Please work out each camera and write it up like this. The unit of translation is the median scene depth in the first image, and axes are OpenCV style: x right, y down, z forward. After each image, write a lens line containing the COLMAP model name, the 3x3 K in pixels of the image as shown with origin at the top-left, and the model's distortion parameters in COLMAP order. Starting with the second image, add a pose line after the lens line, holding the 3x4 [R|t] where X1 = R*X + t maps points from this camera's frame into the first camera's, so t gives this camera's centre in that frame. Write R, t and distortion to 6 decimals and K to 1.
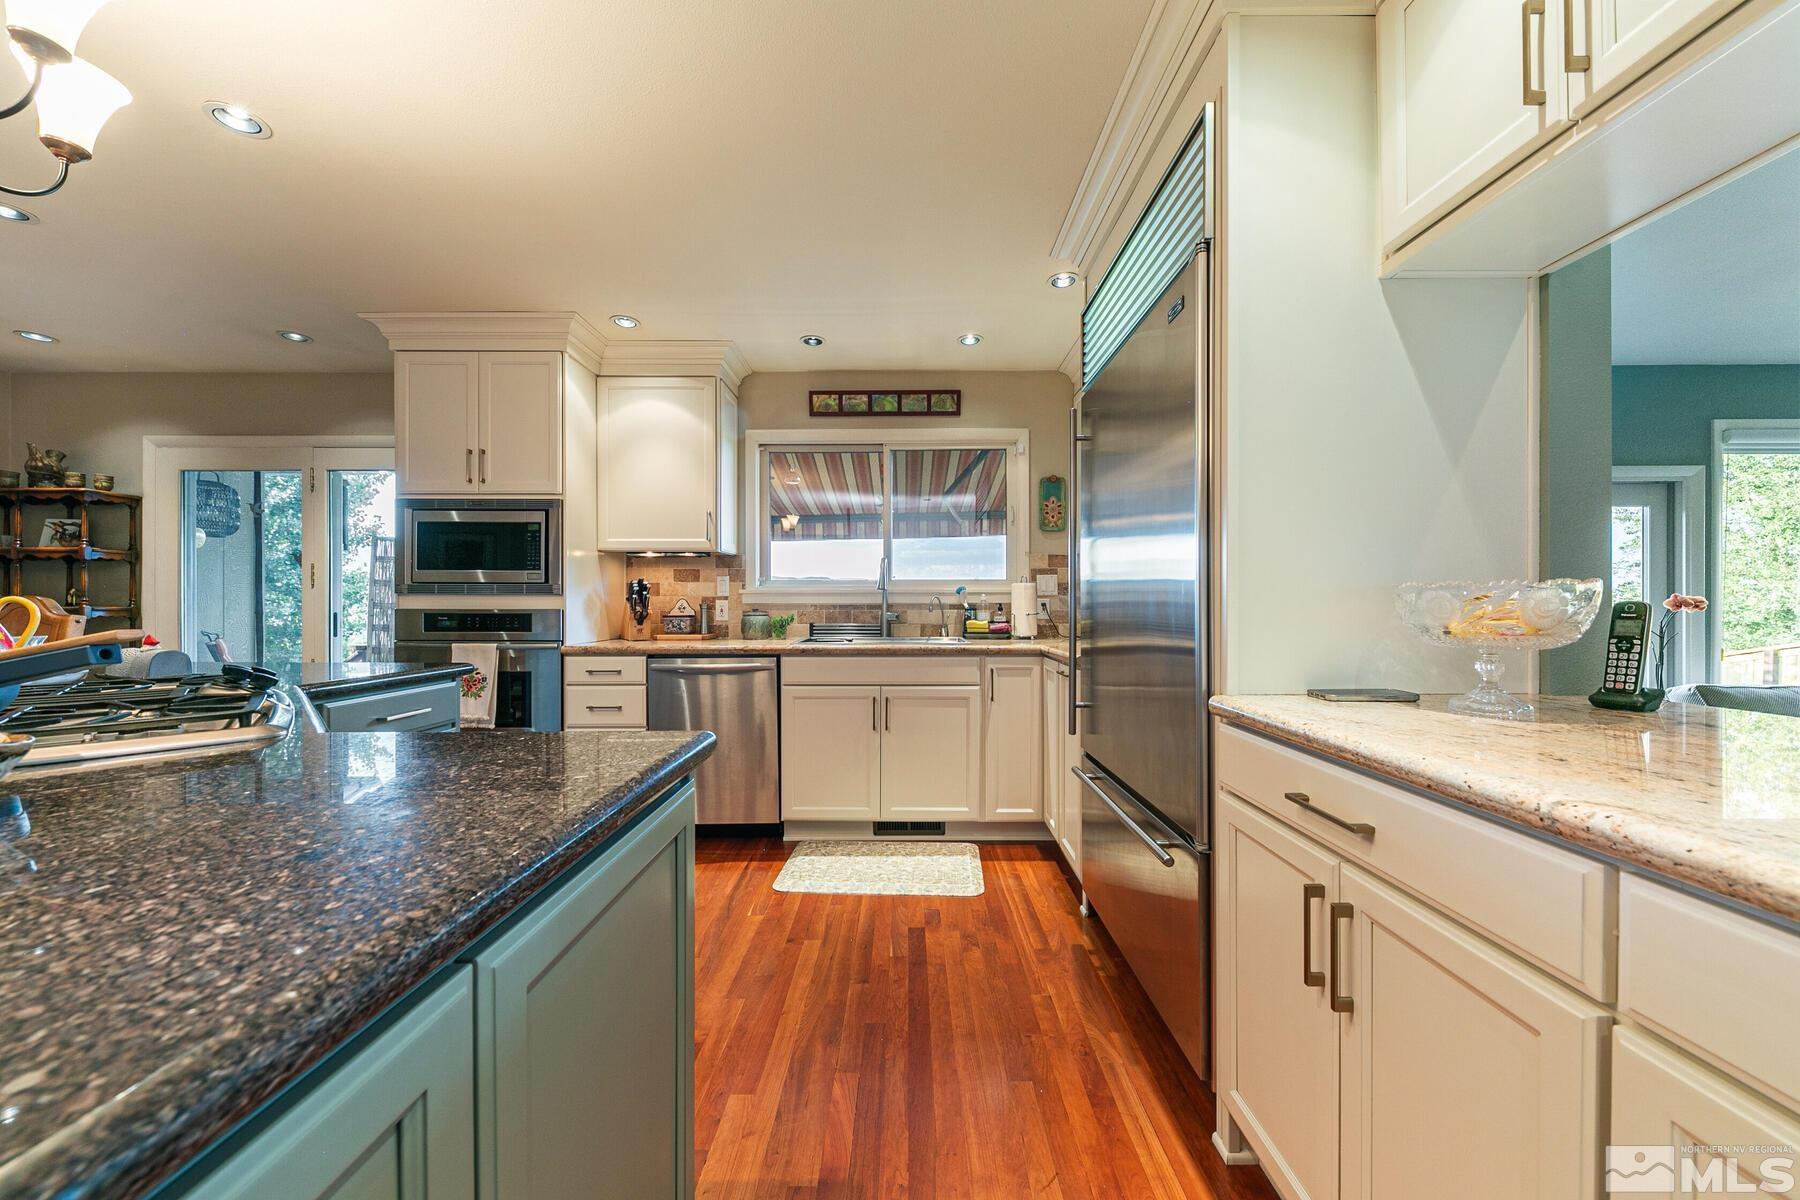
lens RADIAL K [[626.5, 0, 907.1], [0, 626.5, 604.3], [0, 0, 1]] dist [-0.001263, -0.000240]
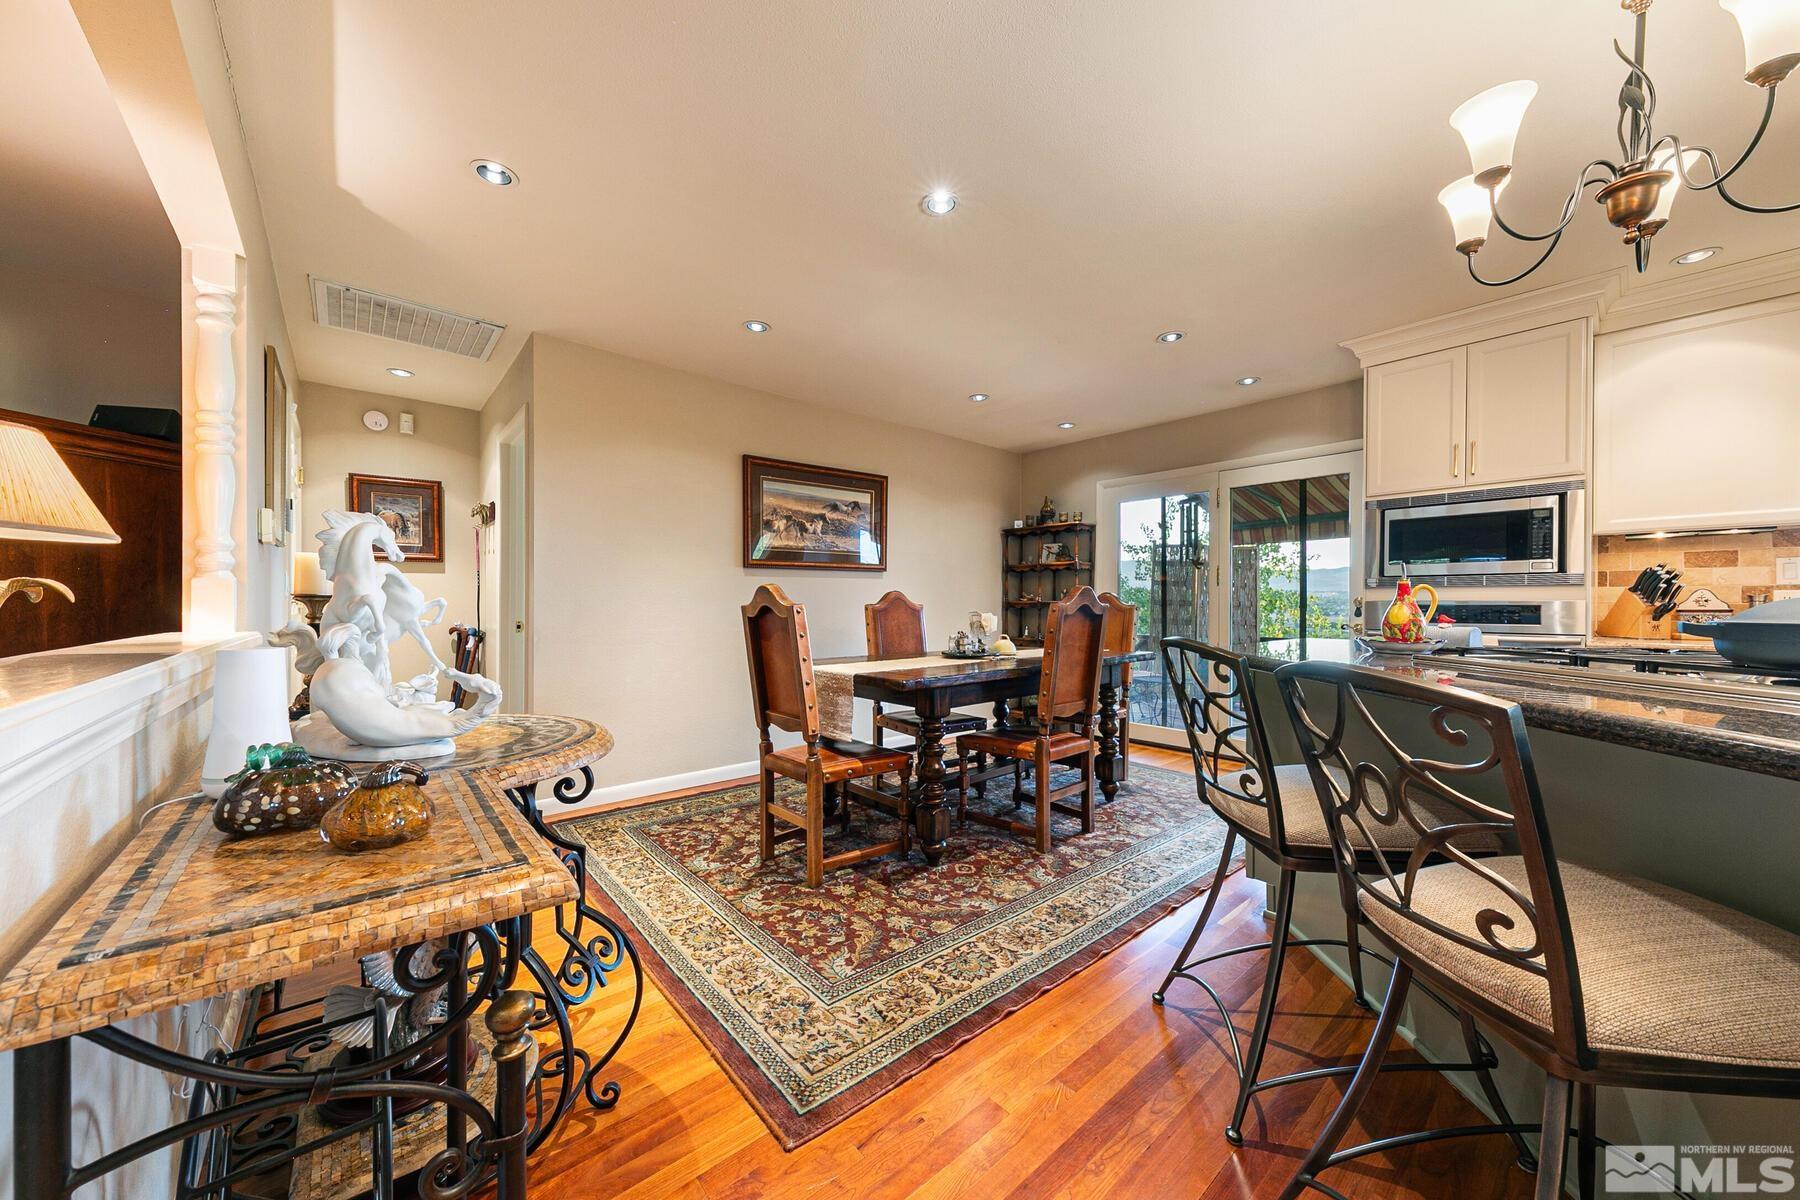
lens RADIAL K [[626.5, 0, 907.1], [0, 626.5, 604.3], [0, 0, 1]] dist [-0.001263, -0.000240]
pose [[0.658167, 0.001133, -0.752872, -0.502547], [0.001941, 0.999993, 0.003202, 0.007428], [0.752870, -0.003569, 0.658160, -0.328117]]
